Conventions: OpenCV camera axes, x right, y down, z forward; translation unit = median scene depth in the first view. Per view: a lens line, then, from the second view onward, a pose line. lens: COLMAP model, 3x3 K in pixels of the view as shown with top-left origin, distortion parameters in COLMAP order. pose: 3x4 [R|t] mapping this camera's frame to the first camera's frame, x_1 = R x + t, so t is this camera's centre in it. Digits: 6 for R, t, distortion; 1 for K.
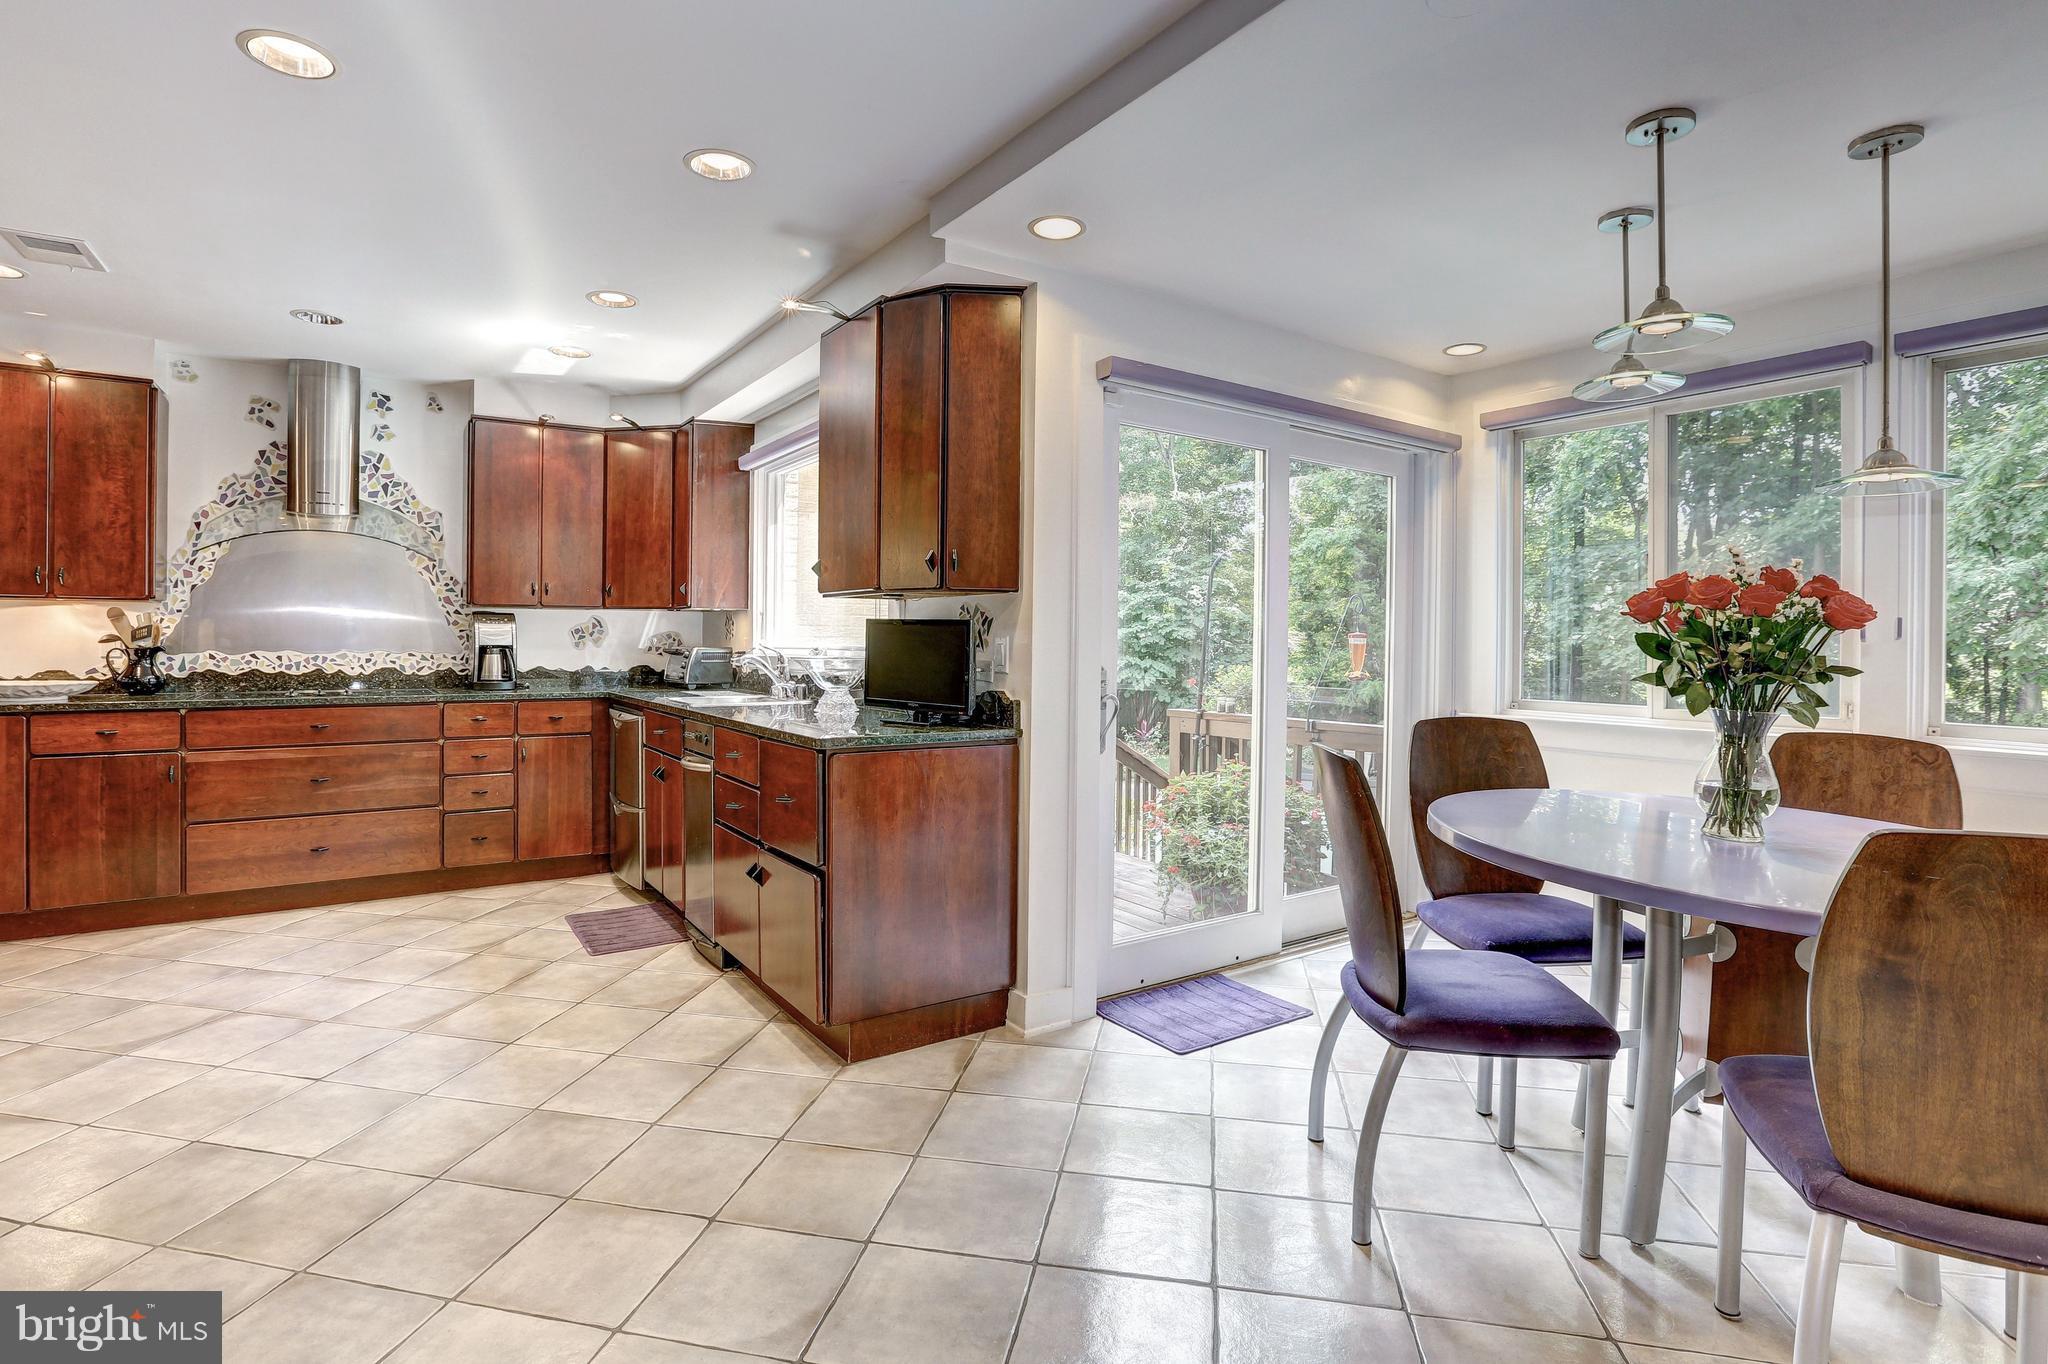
lens RADIAL K [[1013.1, 0, 1054.2], [0, 1013.1, 639.6], [0, 0, 1]] dist [-0.052264, 0.018849]
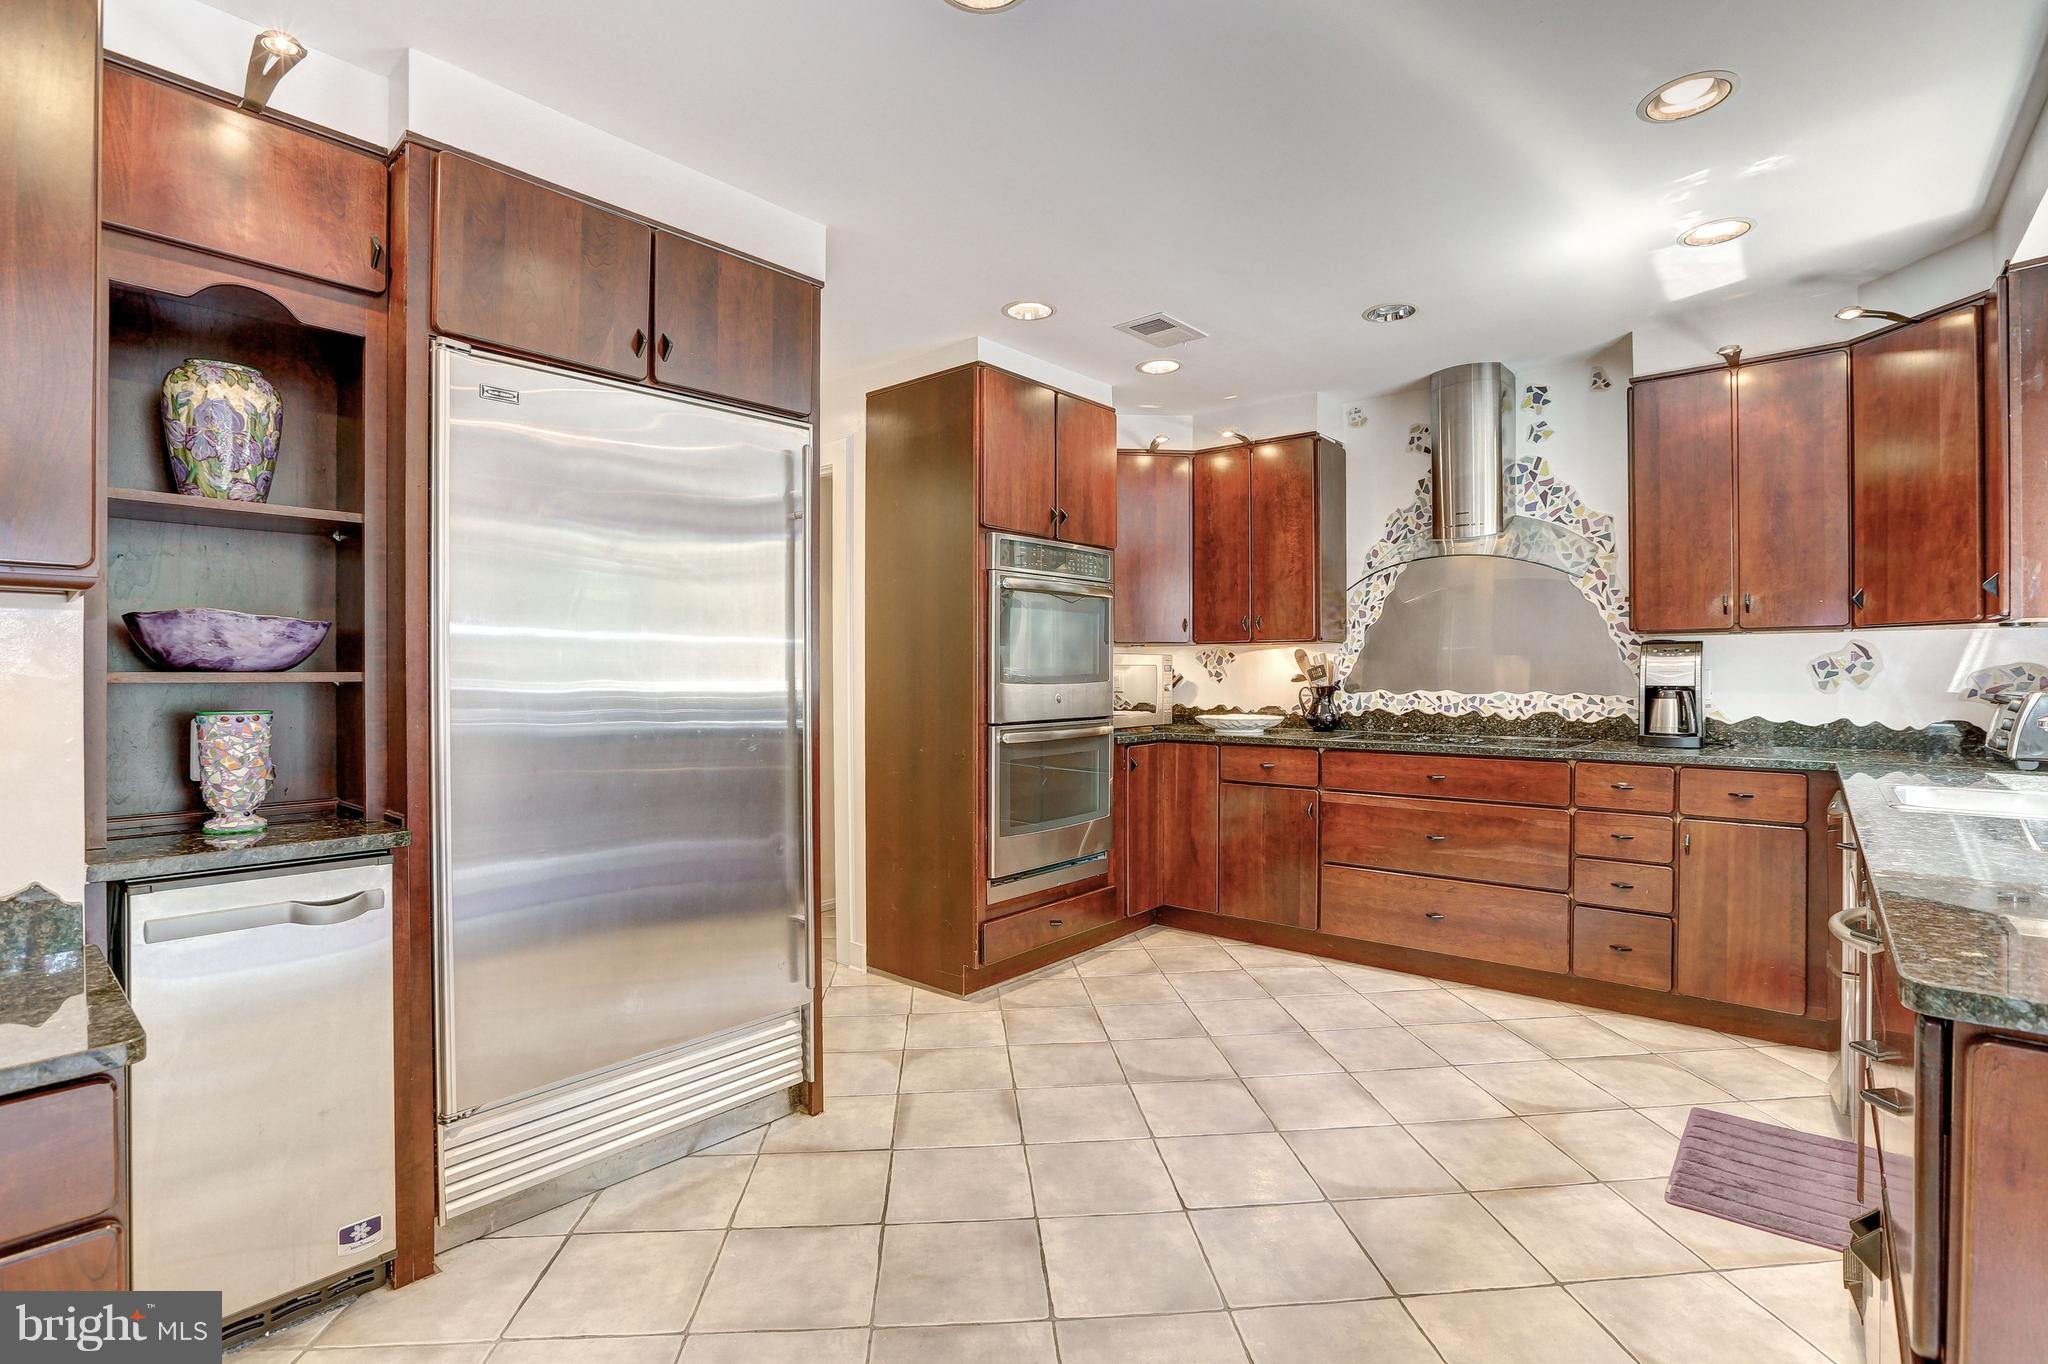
lens RADIAL K [[974.3, 0, 984.7], [0, 974.3, 674.8], [0, 0, 1]] dist [-0.048056, 0.019350]
pose [[0.231385, -0.004792, -0.972851, 0.002318], [0.002666, 0.999987, -0.004292, -0.001002], [0.972859, -0.001600, 0.231394, 0.389122]]
